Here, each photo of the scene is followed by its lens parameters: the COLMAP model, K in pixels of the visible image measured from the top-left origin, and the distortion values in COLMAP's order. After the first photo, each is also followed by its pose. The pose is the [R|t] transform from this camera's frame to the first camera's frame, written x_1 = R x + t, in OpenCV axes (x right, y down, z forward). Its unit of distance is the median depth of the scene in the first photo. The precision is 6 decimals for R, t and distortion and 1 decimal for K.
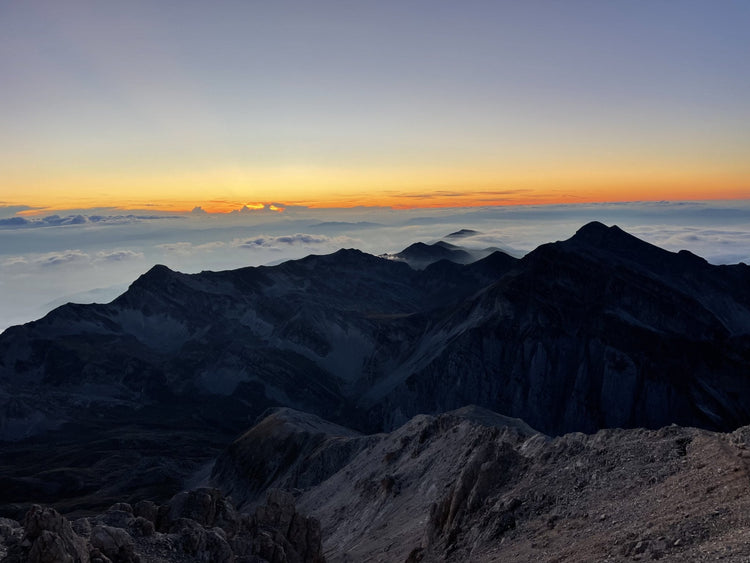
lens RADIAL K [[585.4, 0, 373.4], [0, 585.4, 265.3], [0, 0, 1]] dist [0.021218, 0.005283]
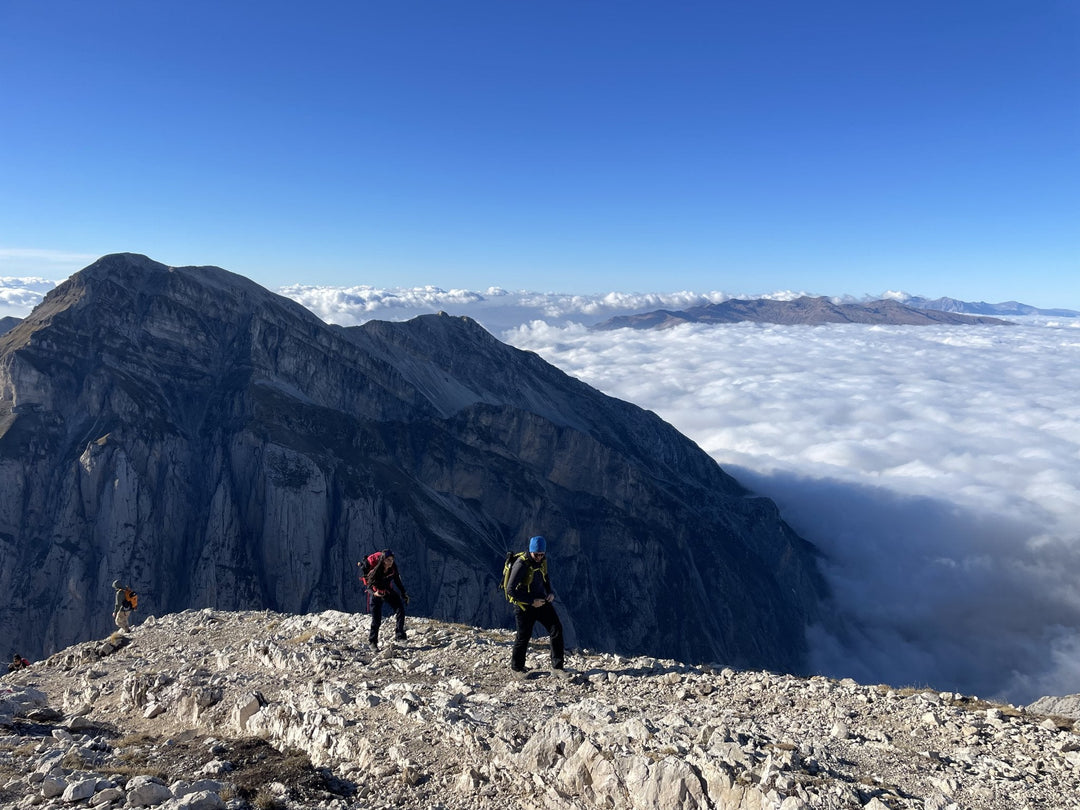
lens RADIAL K [[721.2, 0, 509.0], [0, 721.2, 406.6], [0, 0, 1]] dist [0.007725, -0.024077]
pose [[0.699976, -0.044019, 0.712808, 0.093509], [0.041077, 0.998928, 0.021351, 0.088363], [-0.712984, 0.014335, 0.701034, 0.373669]]
